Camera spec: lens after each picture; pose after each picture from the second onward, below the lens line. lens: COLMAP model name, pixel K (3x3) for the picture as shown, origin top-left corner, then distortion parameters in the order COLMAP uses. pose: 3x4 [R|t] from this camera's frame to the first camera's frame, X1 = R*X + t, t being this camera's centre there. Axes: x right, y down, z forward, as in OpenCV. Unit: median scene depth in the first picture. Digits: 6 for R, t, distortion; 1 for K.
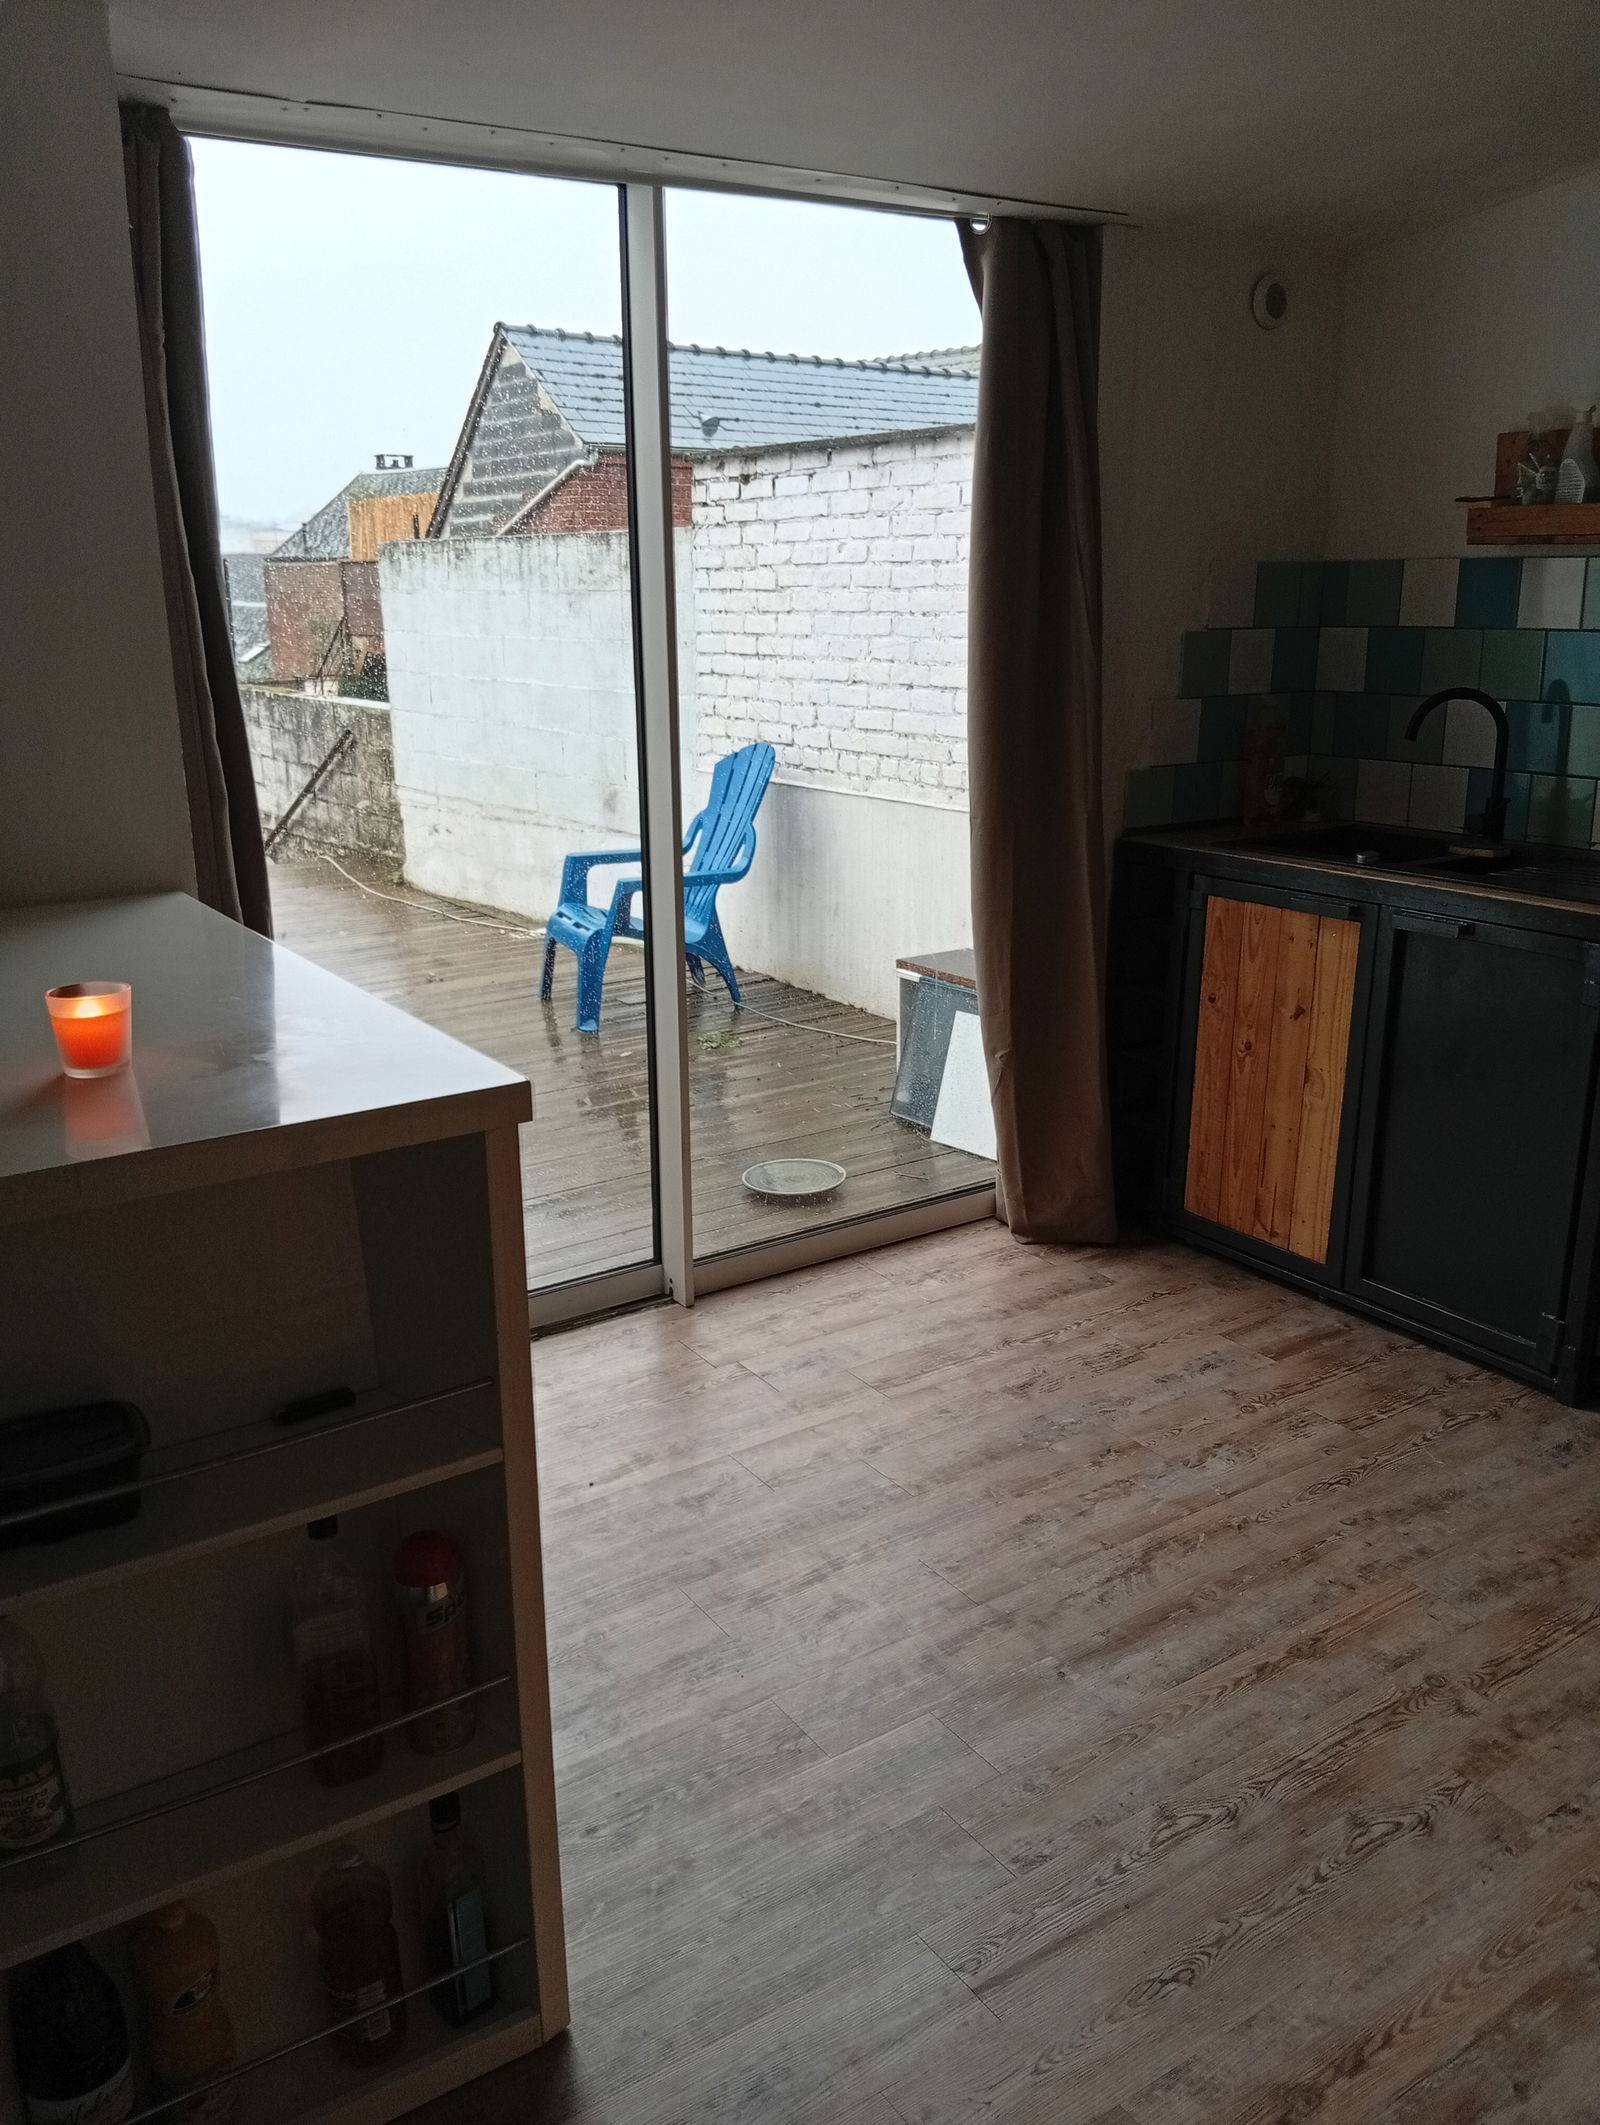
lens RADIAL K [[1667.9, 0, 807.2], [0, 1667.9, 1036.4], [0, 0, 1]] dist [0.108868, -0.250110]
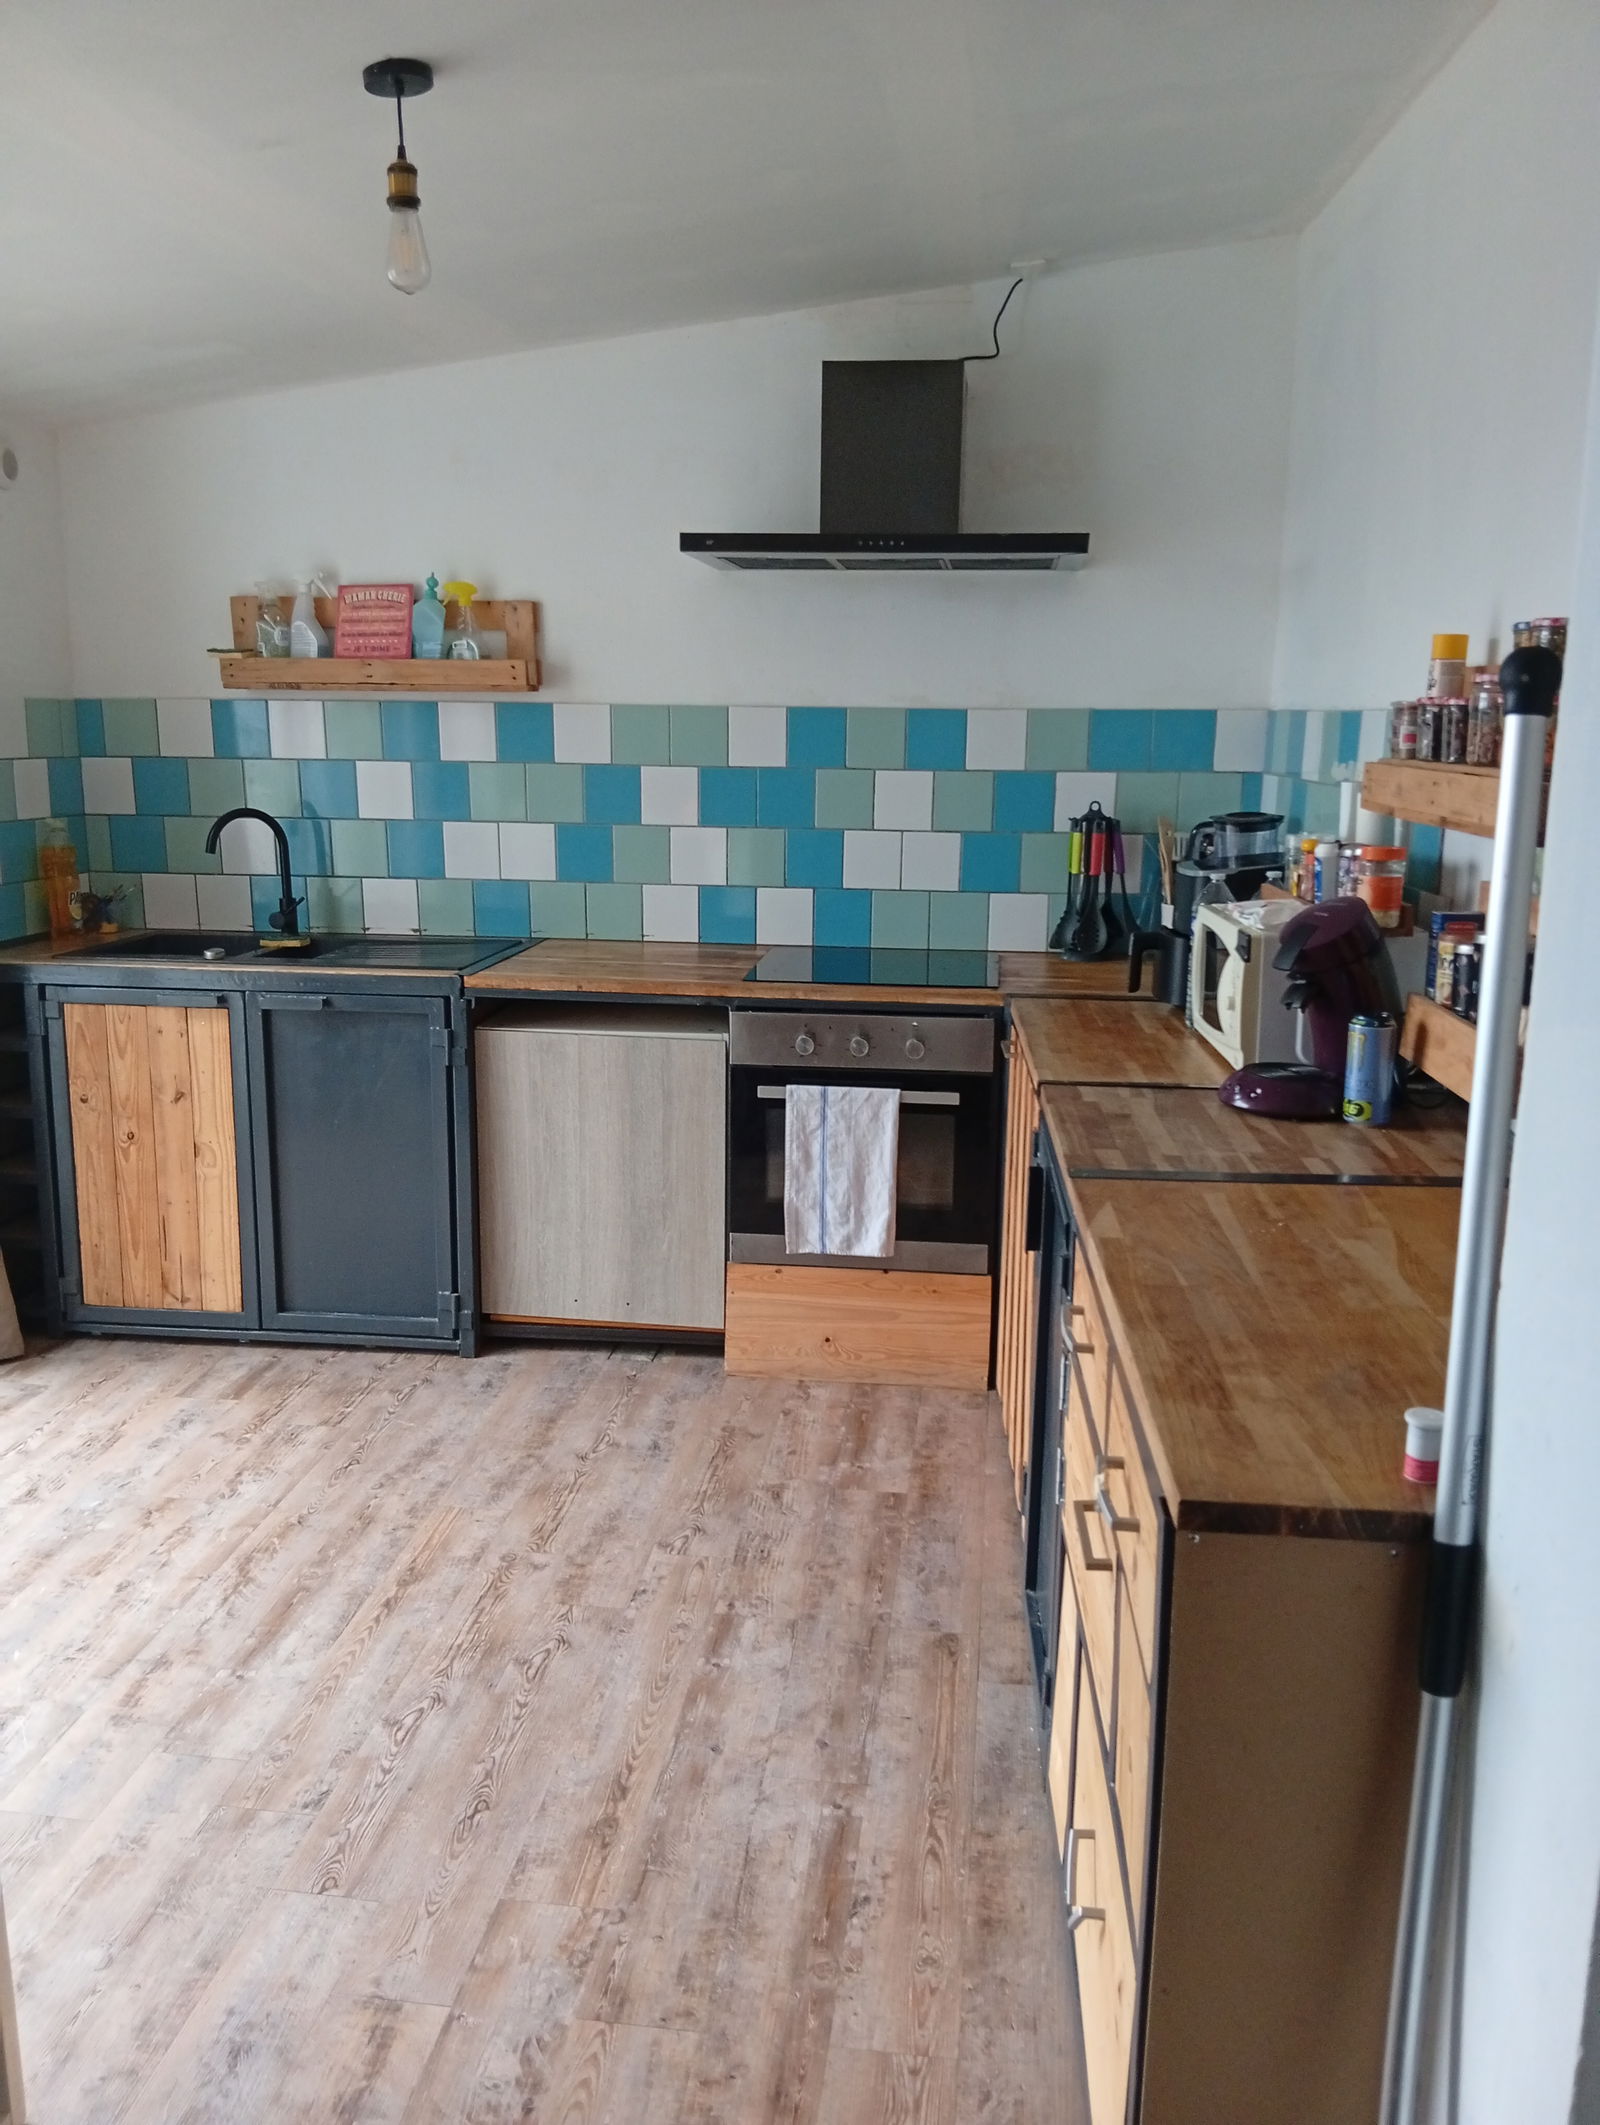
lens RADIAL K [[1667.9, 0, 807.2], [0, 1667.9, 1036.4], [0, 0, 1]] dist [0.108868, -0.250110]
pose [[0.649523, -0.129544, 0.749225, -0.304669], [0.183354, 0.982985, 0.011007, 0.012230], [-0.737903, 0.130224, 0.662224, -0.061480]]
